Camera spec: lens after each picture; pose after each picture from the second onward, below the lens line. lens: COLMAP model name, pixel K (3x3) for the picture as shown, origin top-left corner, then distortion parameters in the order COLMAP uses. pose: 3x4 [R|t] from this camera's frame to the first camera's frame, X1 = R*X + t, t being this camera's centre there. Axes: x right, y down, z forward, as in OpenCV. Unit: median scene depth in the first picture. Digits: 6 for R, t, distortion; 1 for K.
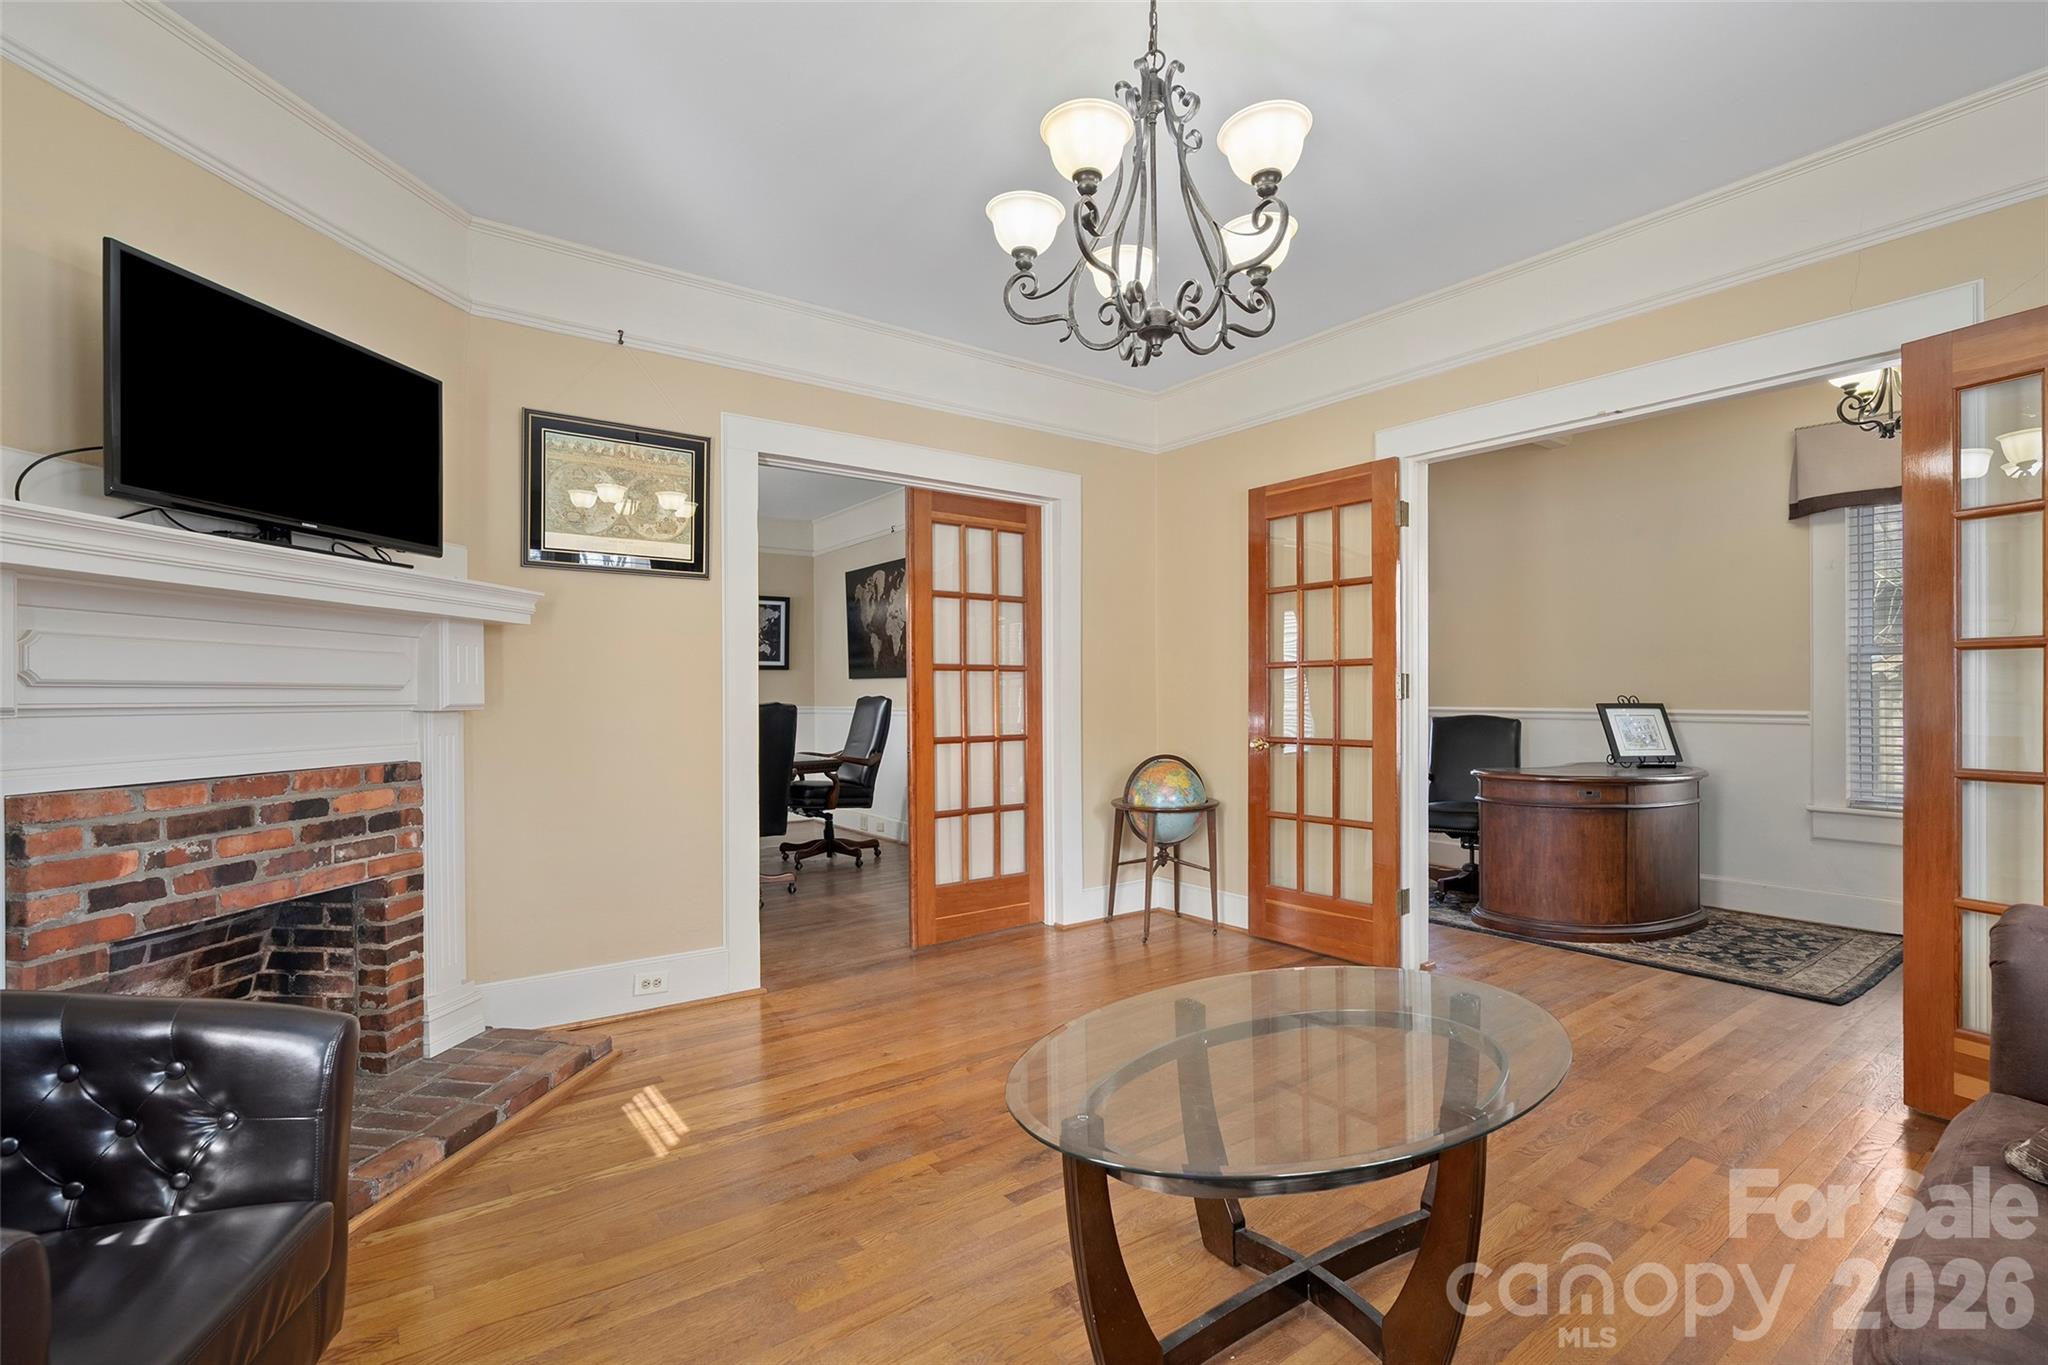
lens RADIAL K [[922.5, 0, 1024.0], [0, 922.5, 682.5], [0, 0, 1]] dist [0.000400, 0.000177]
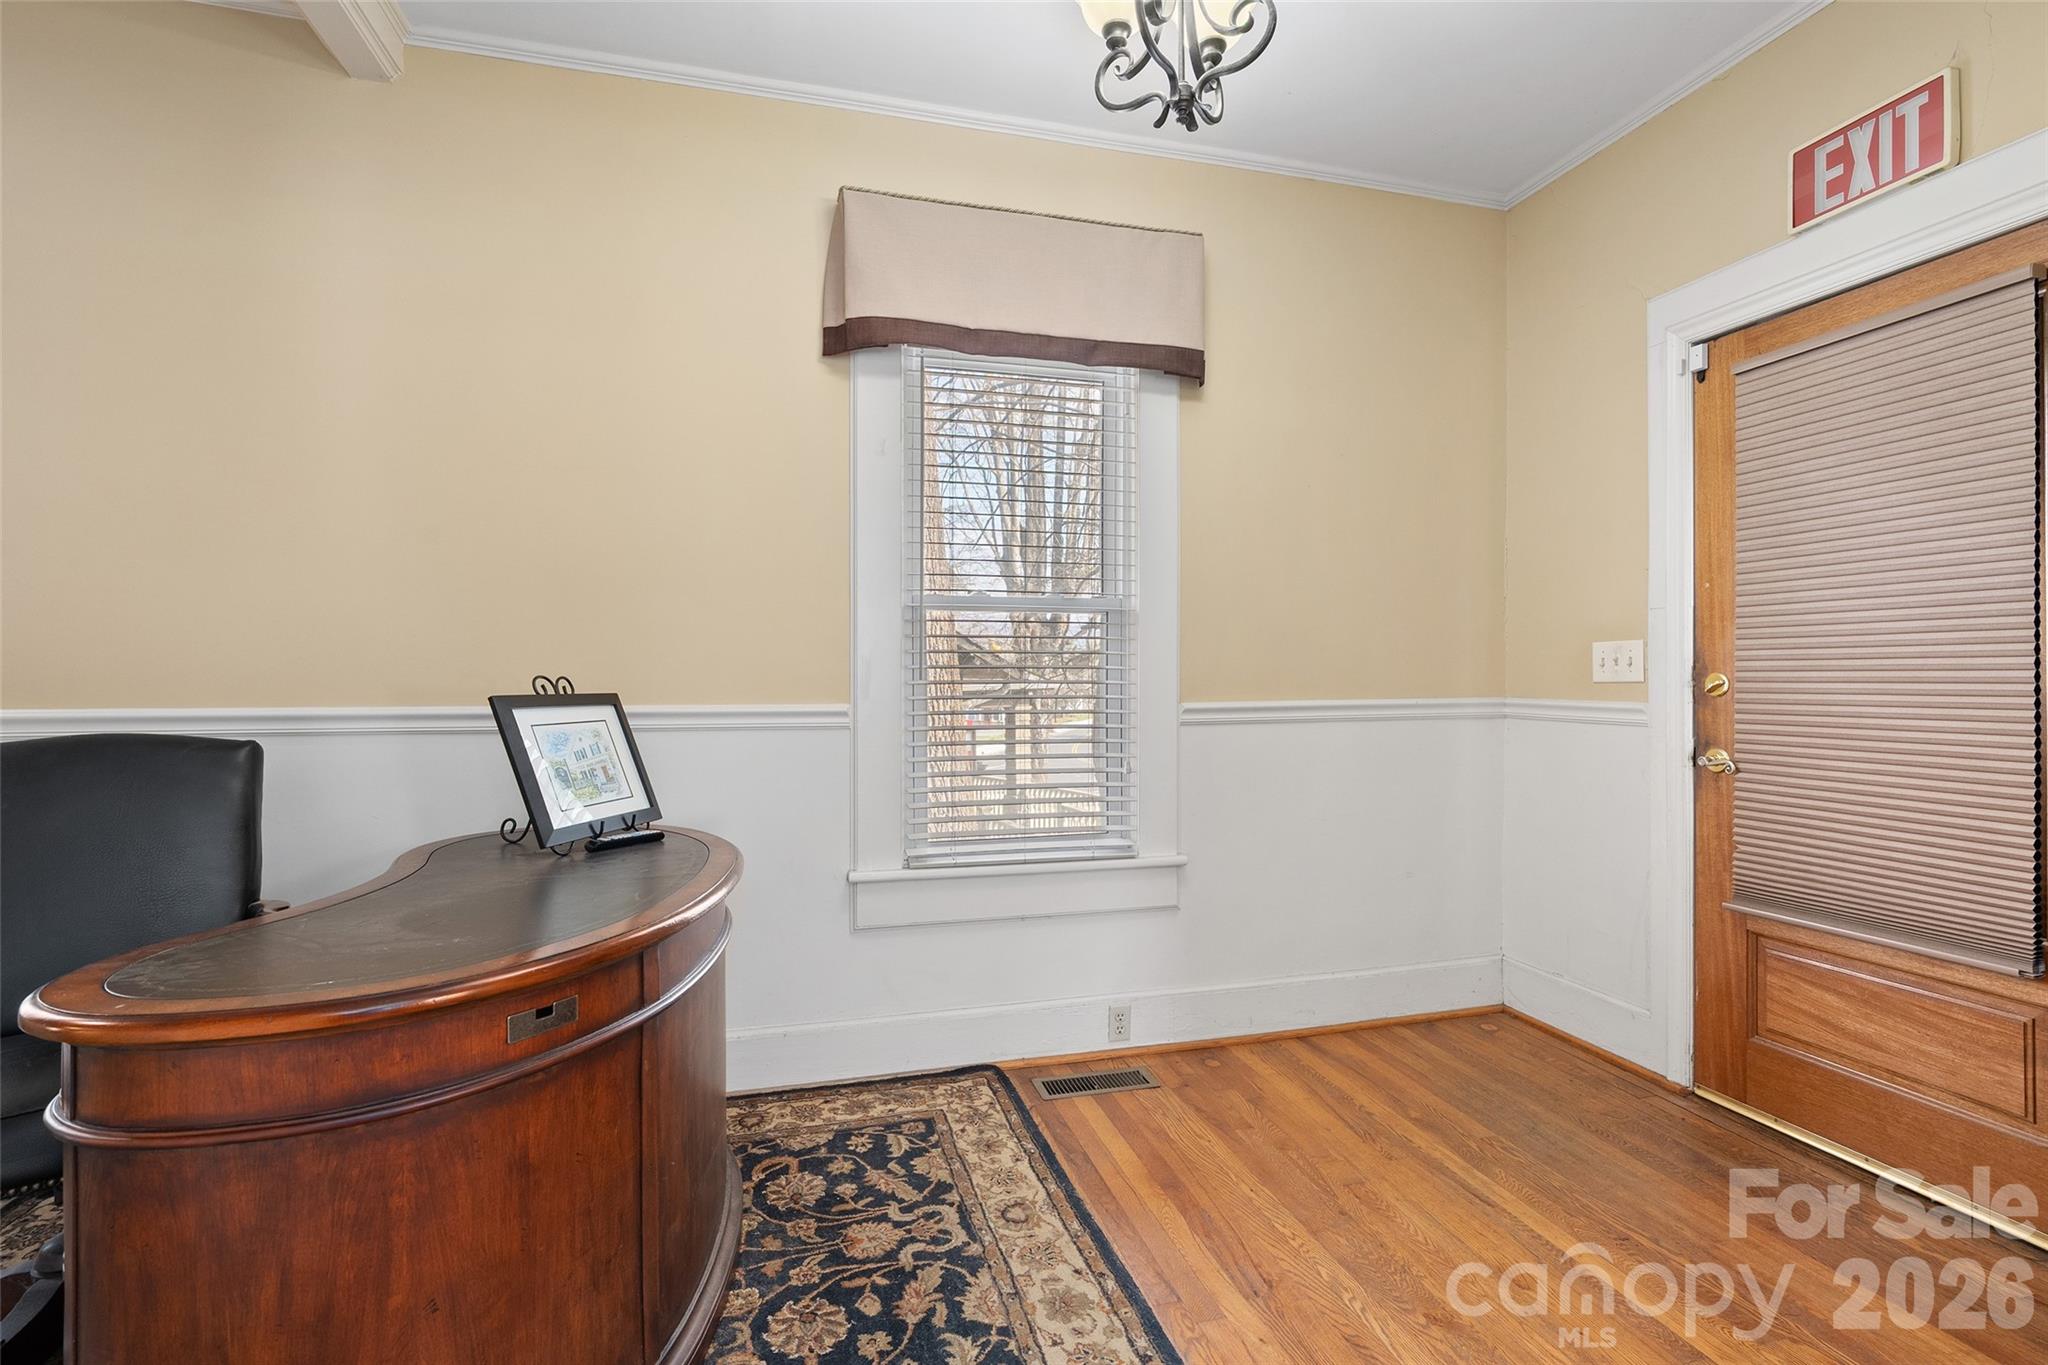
lens RADIAL K [[922.5, 0, 1024.0], [0, 922.5, 682.5], [0, 0, 1]] dist [0.000400, 0.000177]
pose [[0.365366, -0.005617, 0.930847, 0.577882], [-0.014458, 0.999827, 0.011708, 0.015281], [-0.930752, -0.017735, 0.365222, 1.096204]]
